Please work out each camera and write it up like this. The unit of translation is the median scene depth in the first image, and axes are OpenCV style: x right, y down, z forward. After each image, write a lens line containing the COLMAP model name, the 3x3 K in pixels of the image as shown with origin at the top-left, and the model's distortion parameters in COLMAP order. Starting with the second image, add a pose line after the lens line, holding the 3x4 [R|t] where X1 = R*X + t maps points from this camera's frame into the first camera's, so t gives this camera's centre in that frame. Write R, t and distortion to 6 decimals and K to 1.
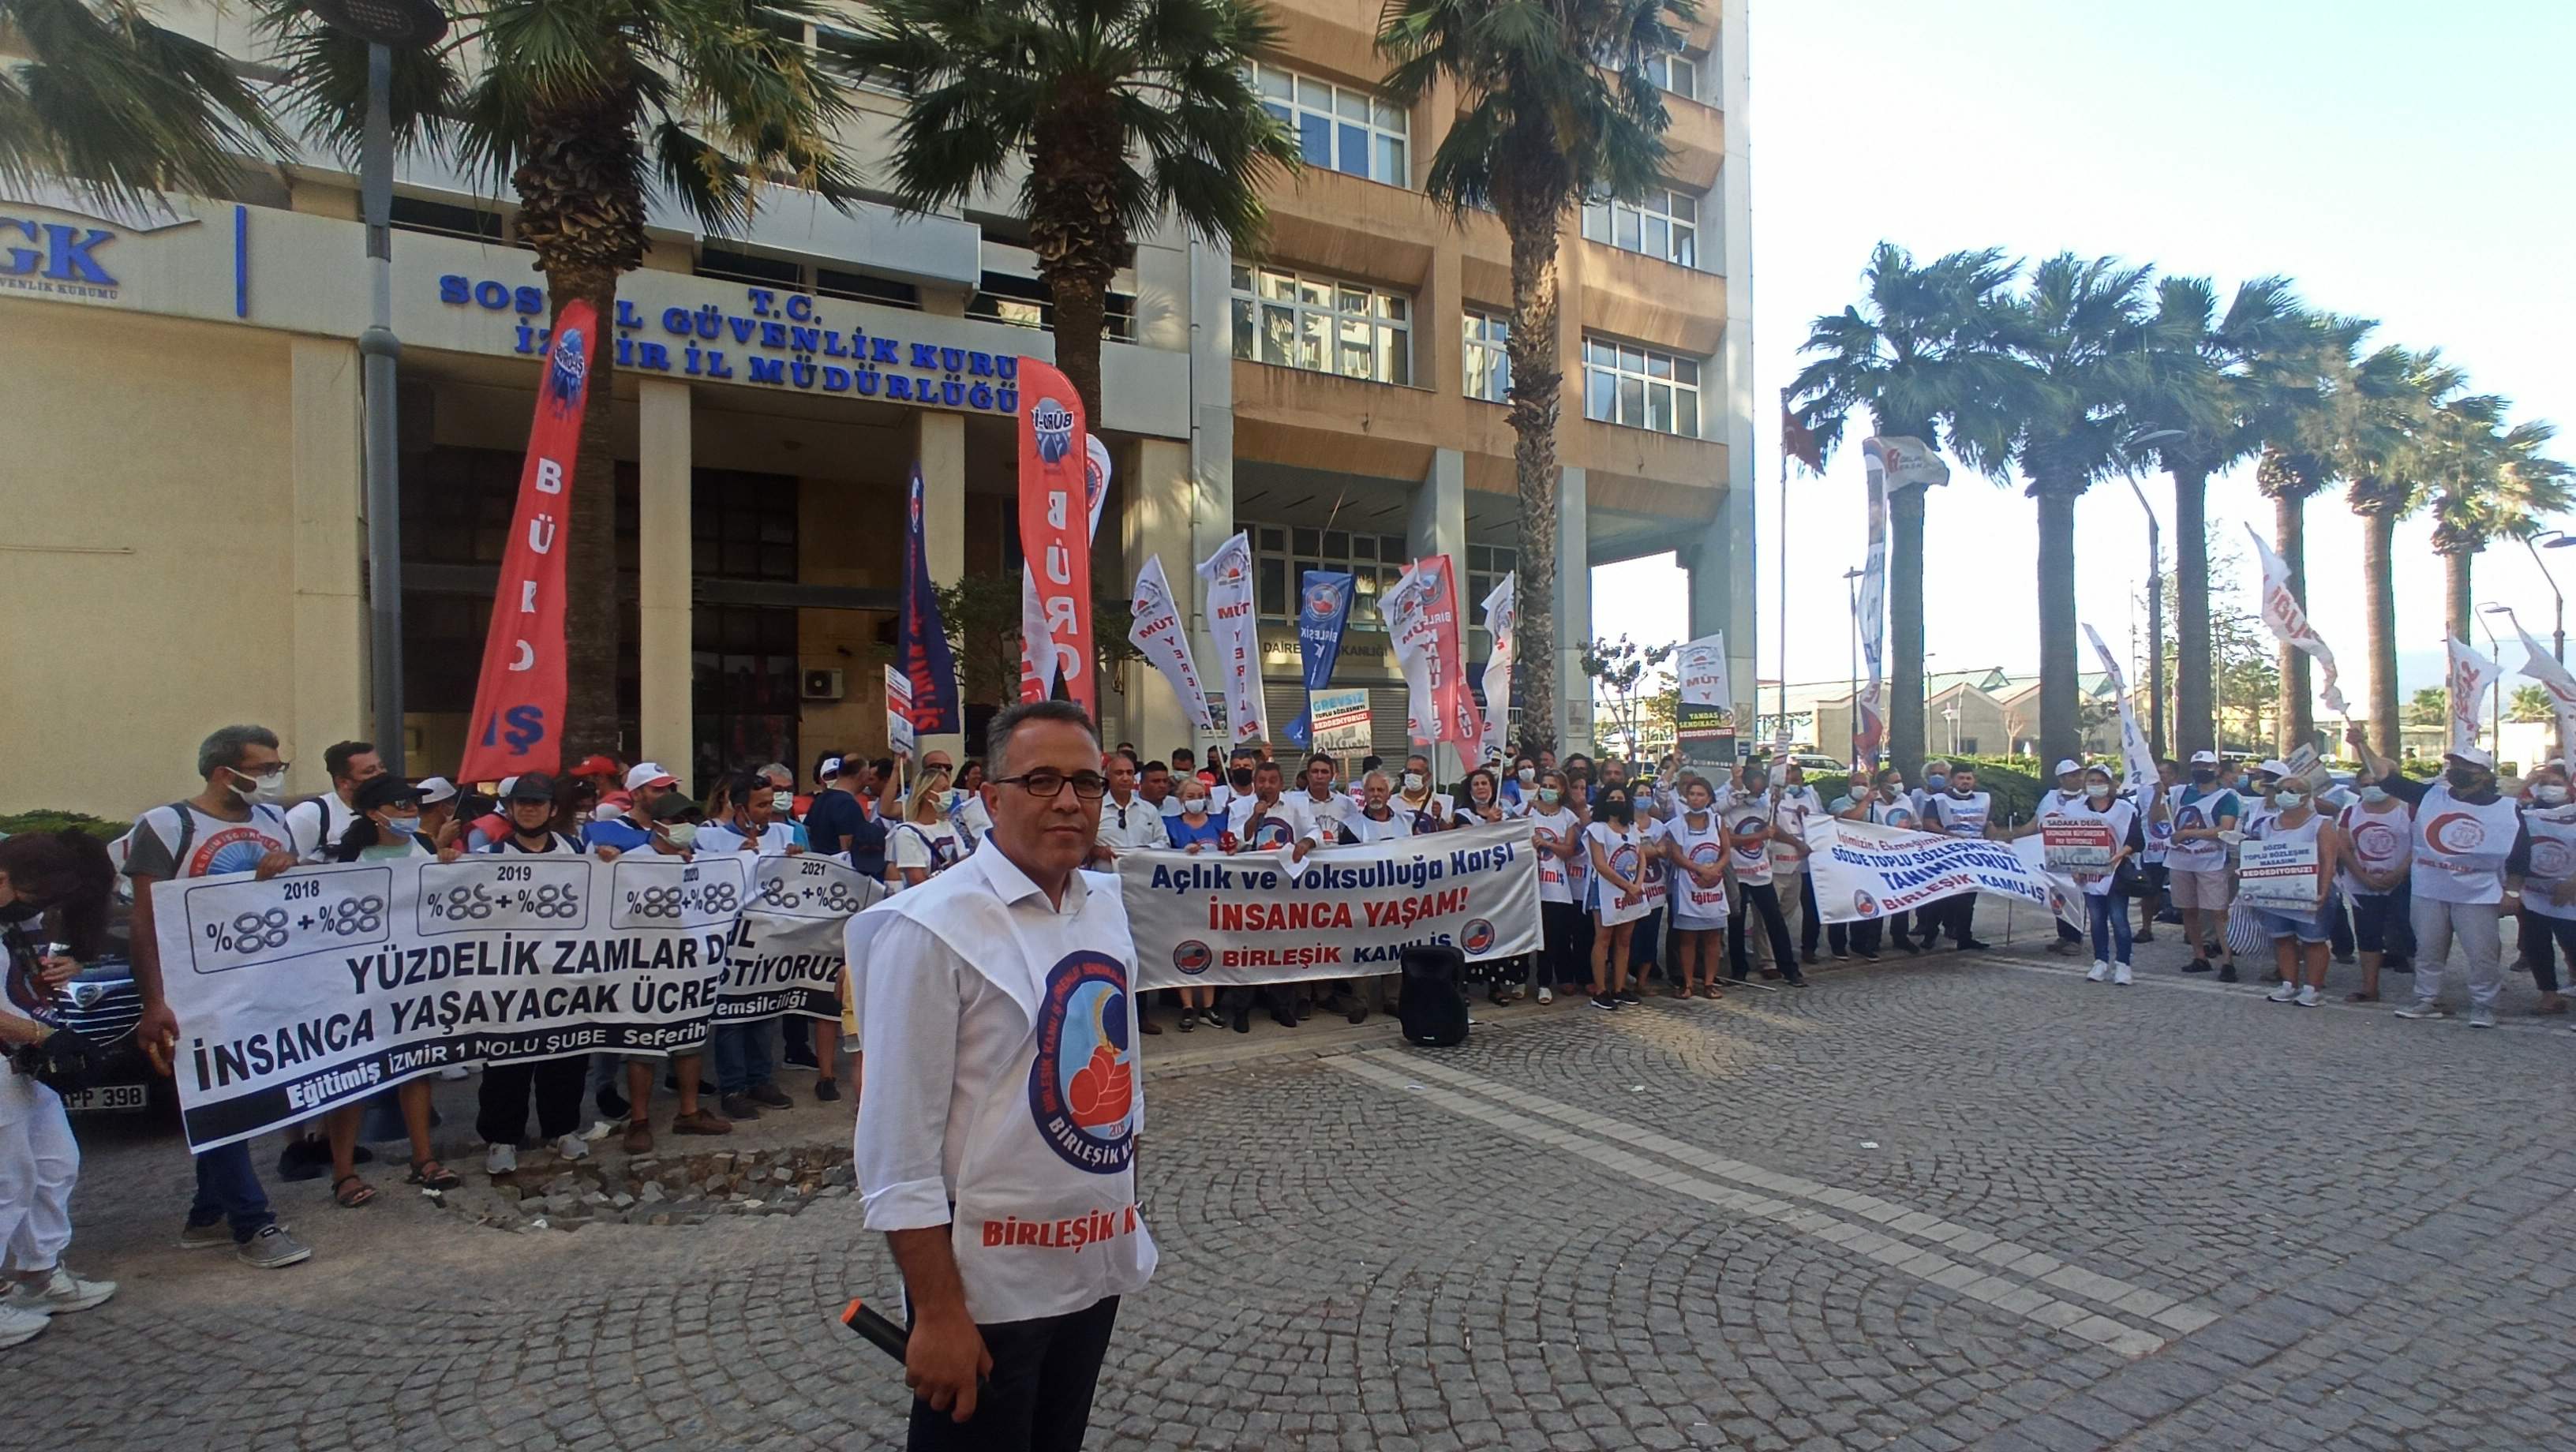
lens RADIAL K [[1181.4, 0, 1284.3], [0, 1181.4, 740.4], [0, 0, 1]] dist [-0.030571, 0.014066]
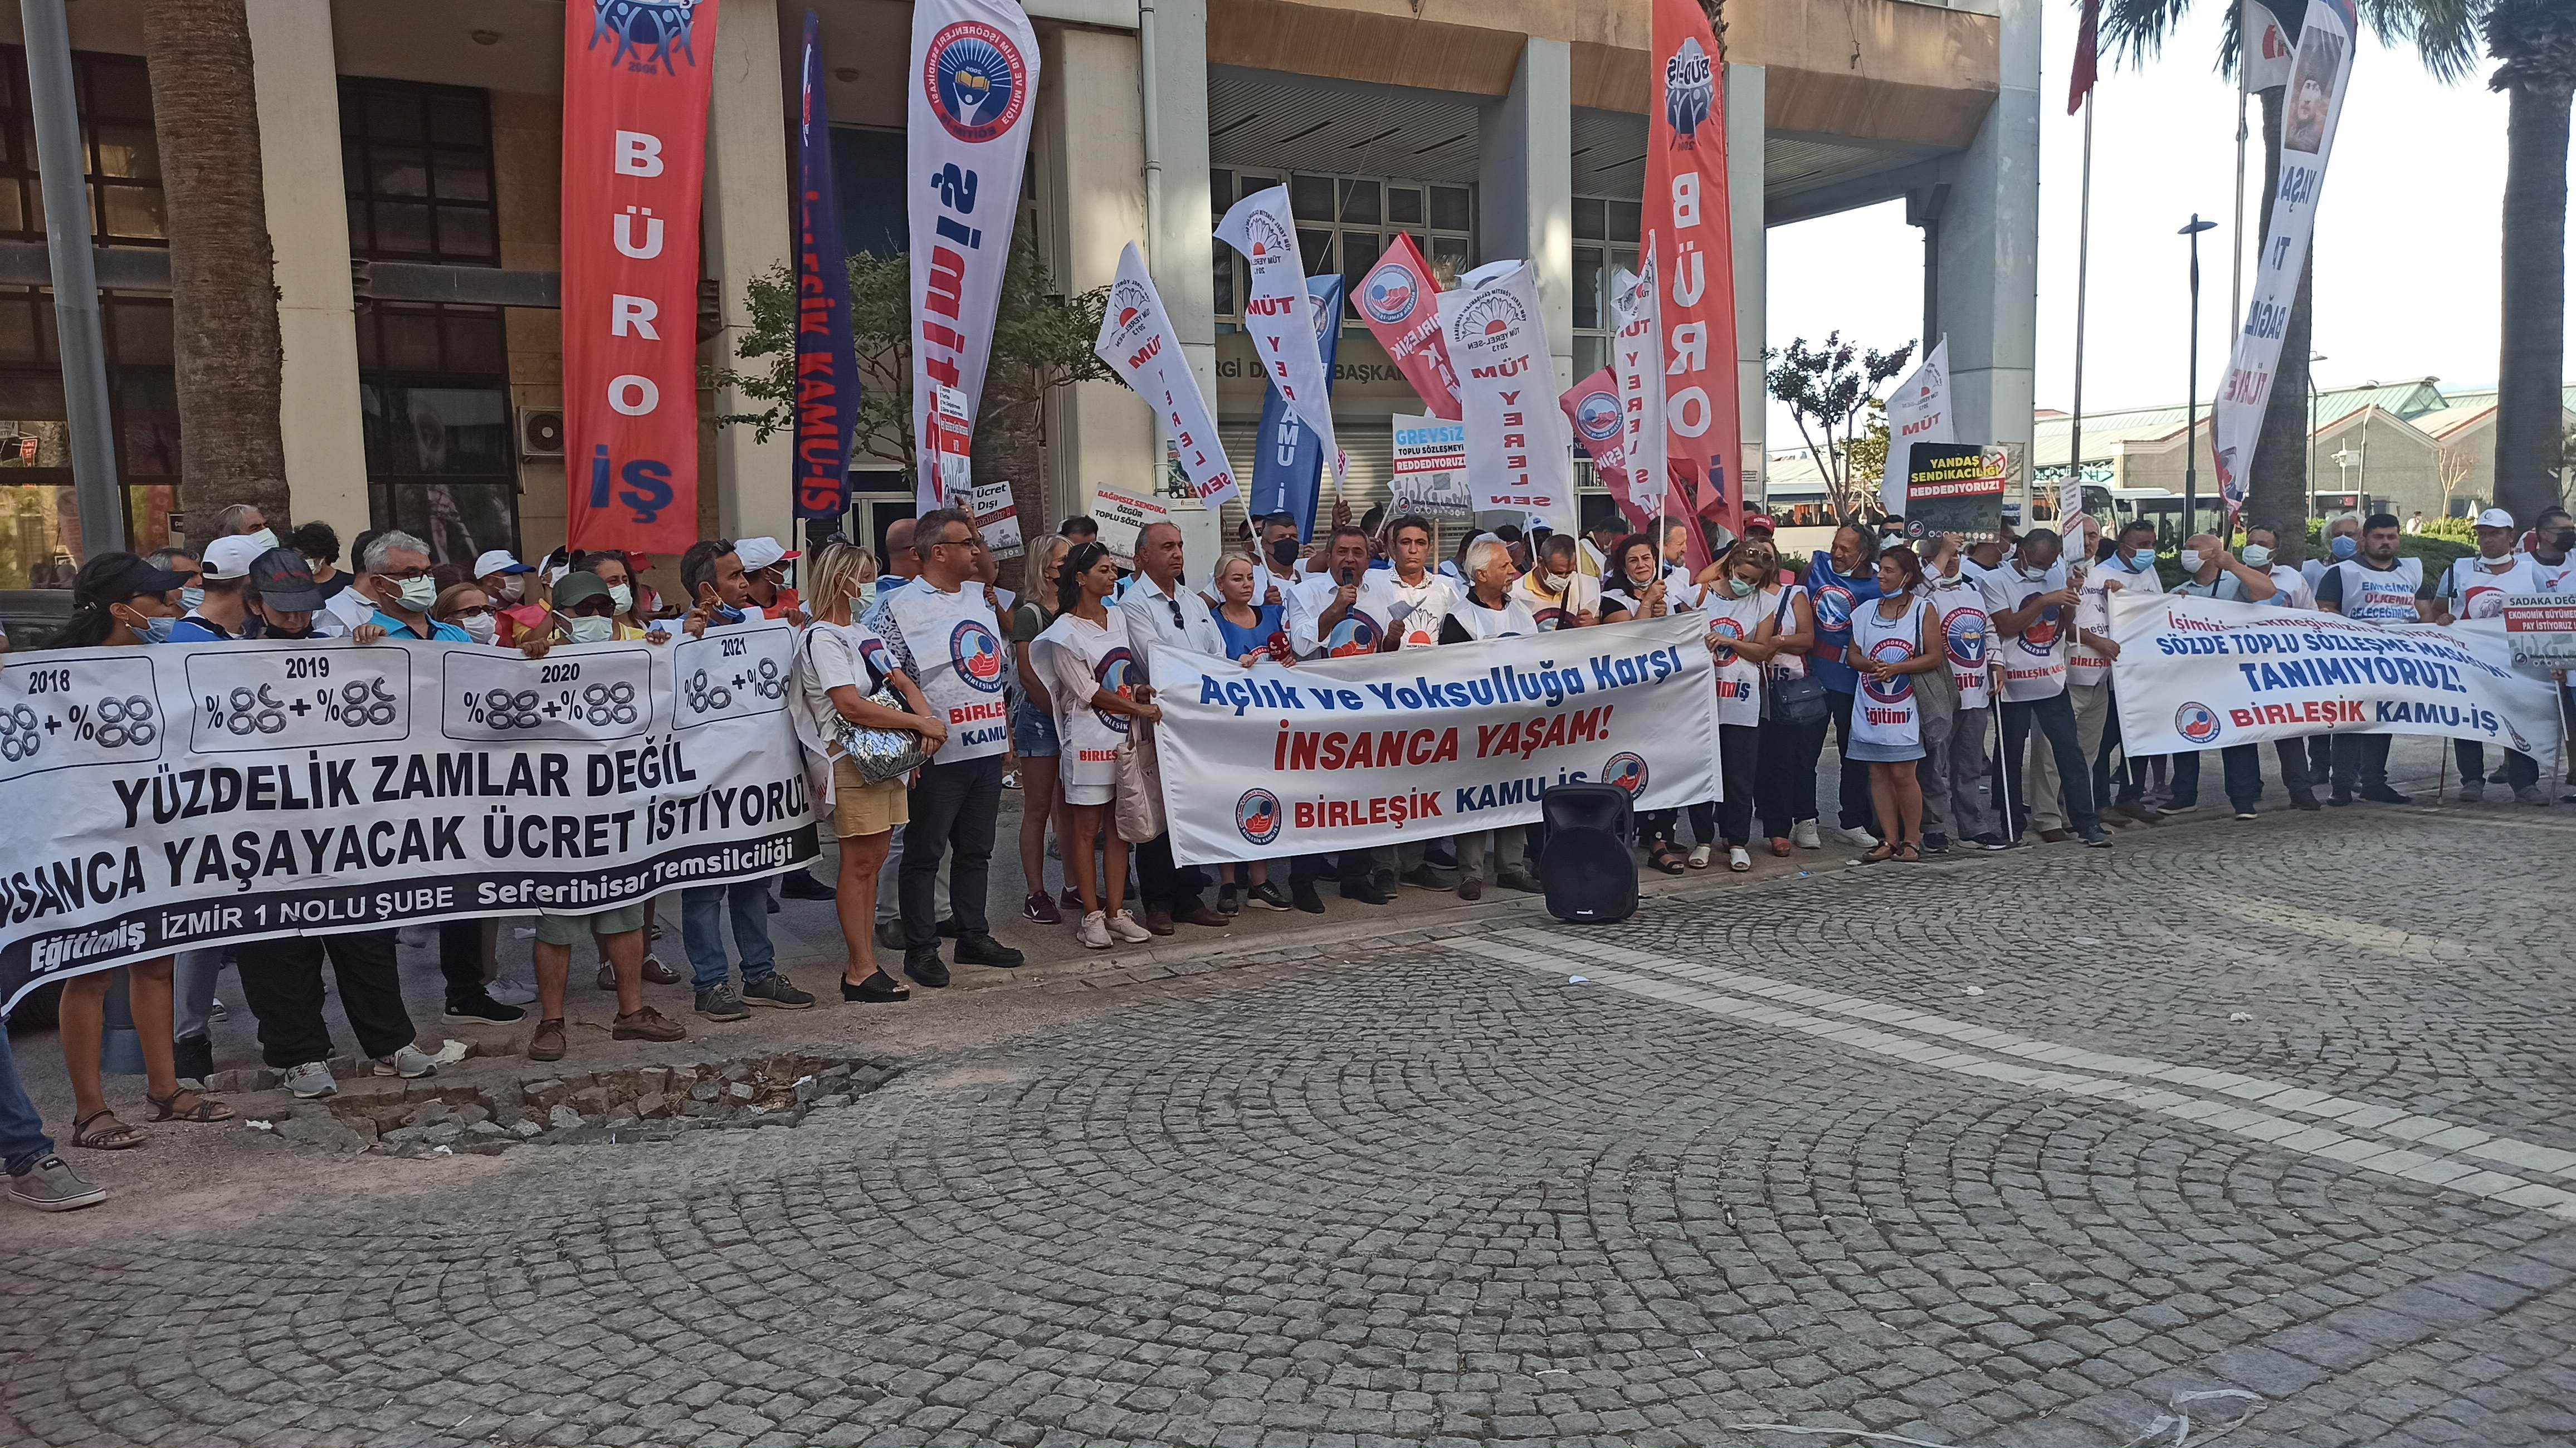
lens RADIAL K [[1906.9, 0, 1267.7], [0, 1906.9, 714.9], [0, 0, 1]] dist [0.057878, -0.033052]
pose [[0.999865, -0.009866, 0.013102, -0.044629], [0.008484, 0.994786, 0.101633, 0.009226], [-0.014037, -0.101508, 0.994736, -0.068411]]
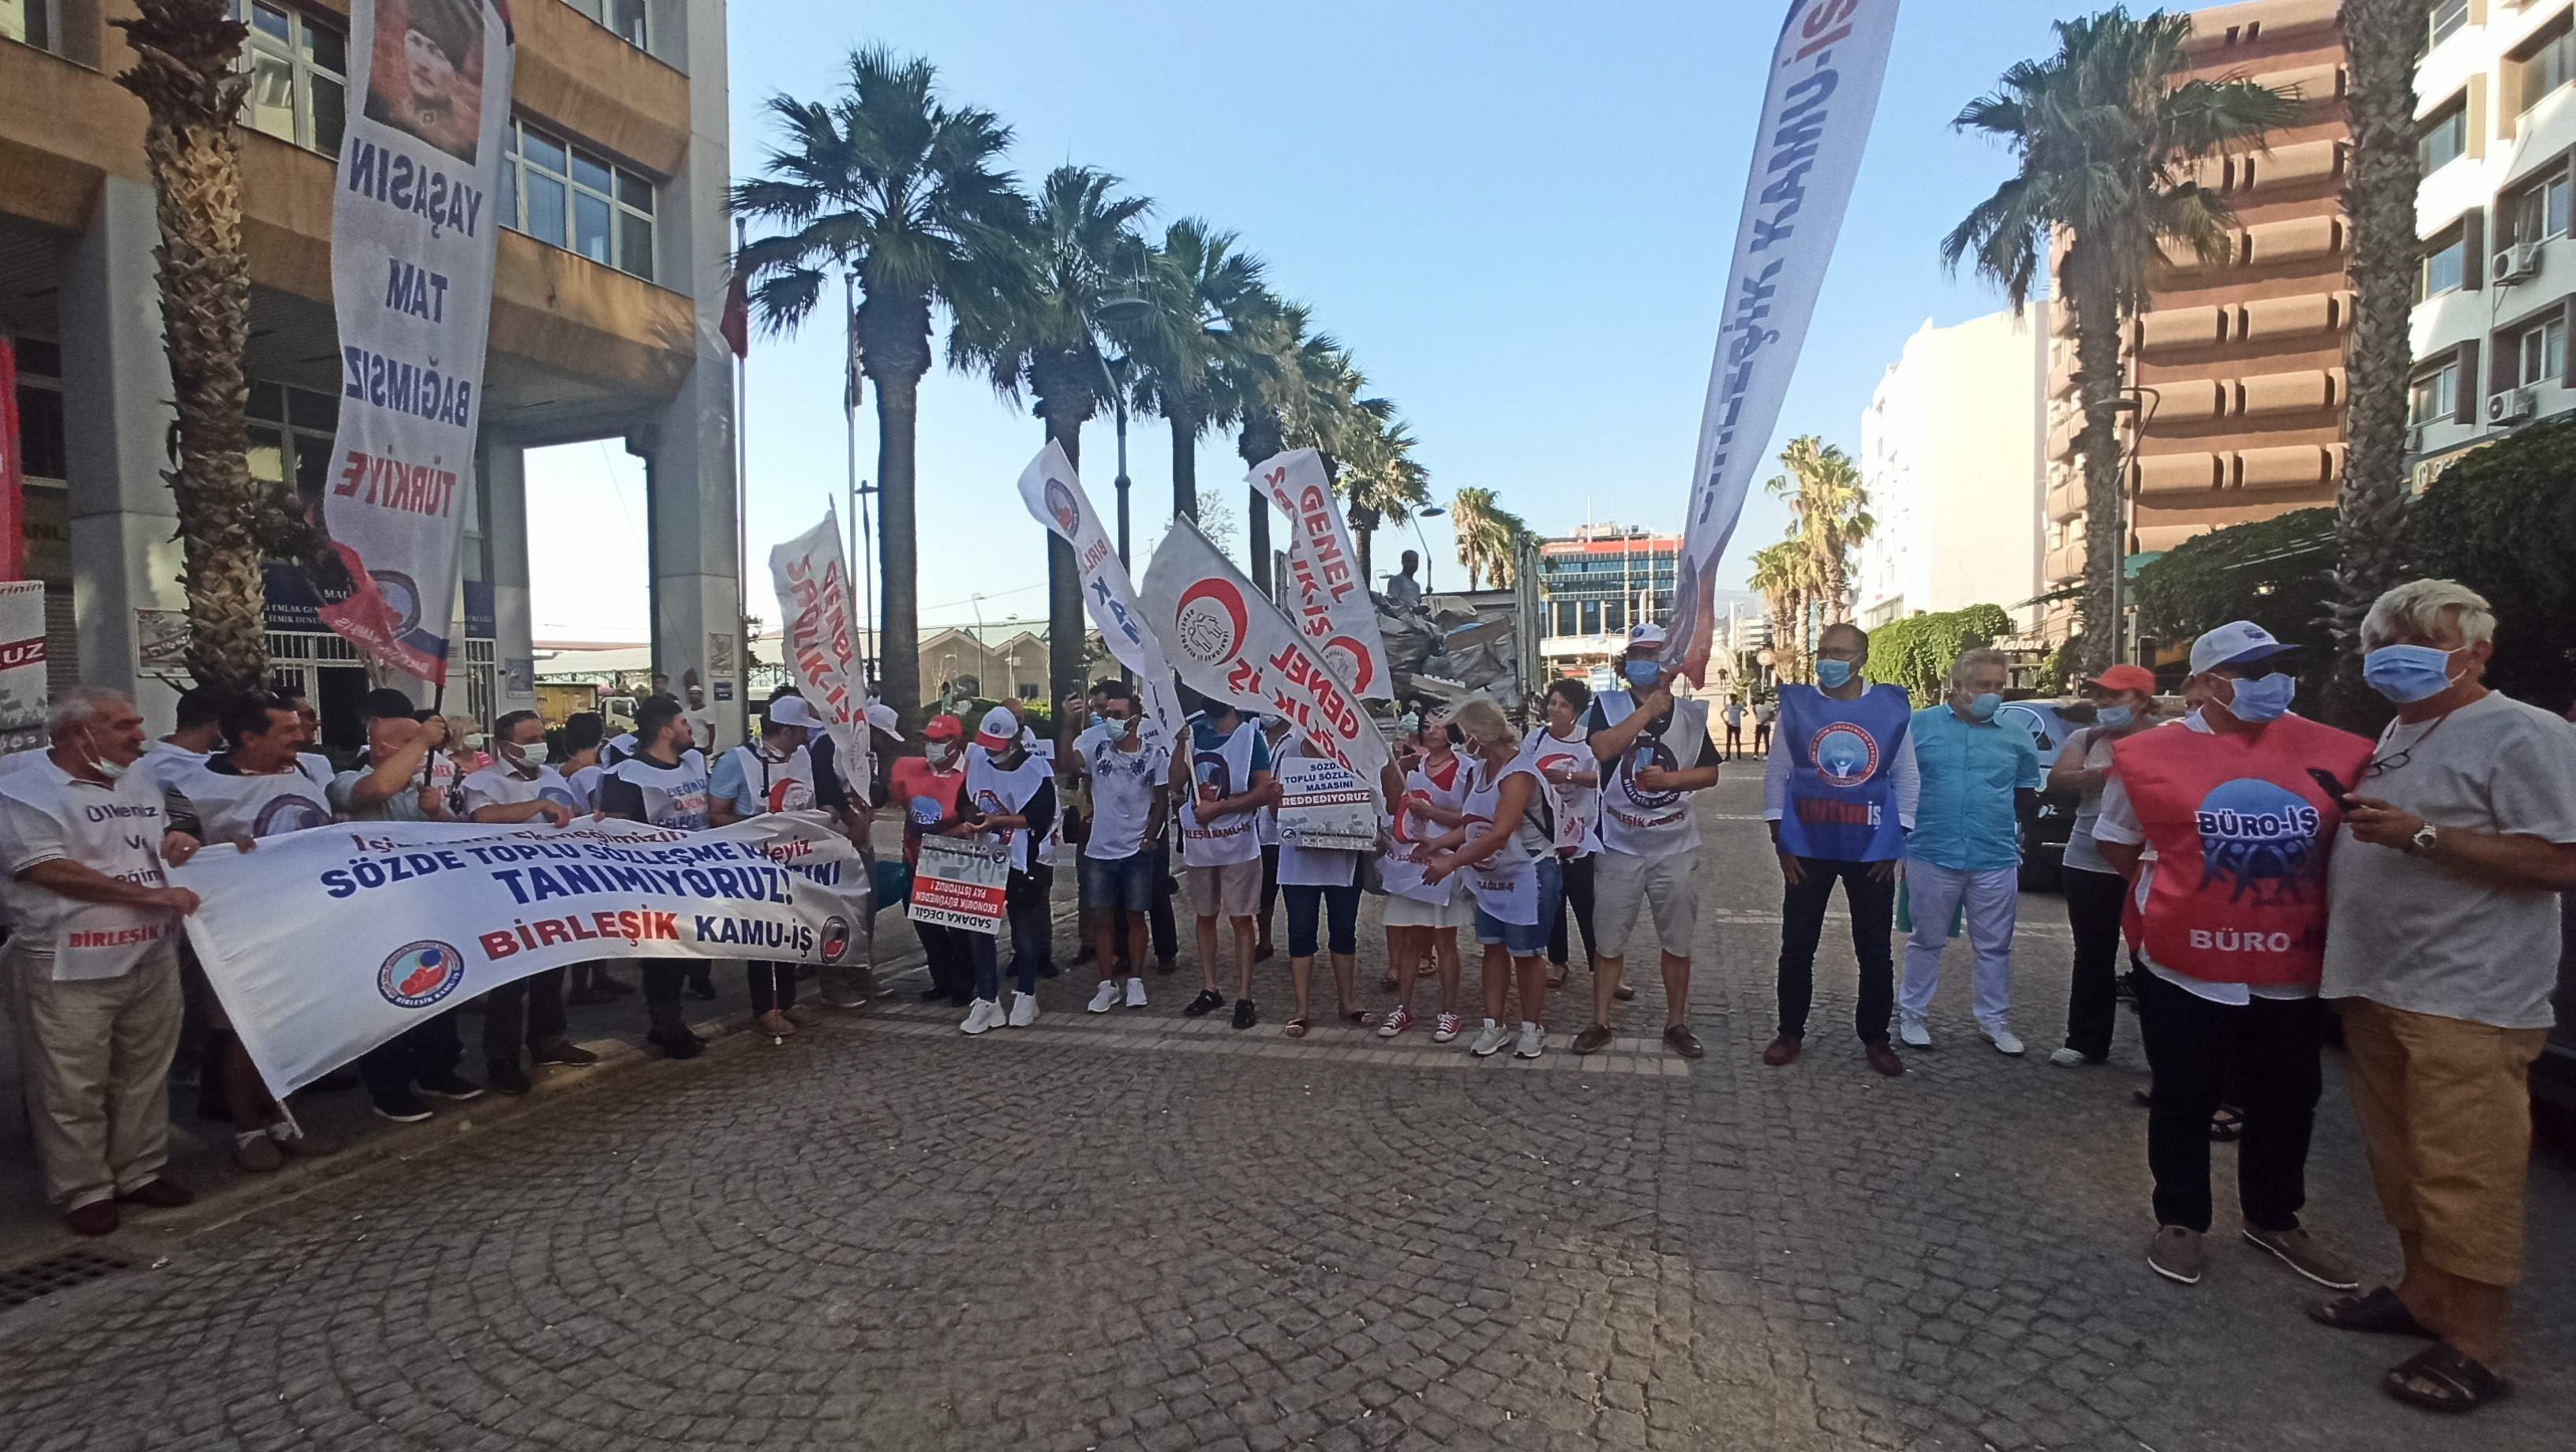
lens RADIAL K [[1181.4, 0, 1298.1], [0, 1181.4, 736.3], [0, 0, 1]] dist [-0.030571, 0.014066]
pose [[0.738321, -0.033653, 0.673609, 0.270831], [0.008810, 0.999150, 0.040260, 0.016740], [-0.674392, -0.023790, 0.737991, 0.291595]]
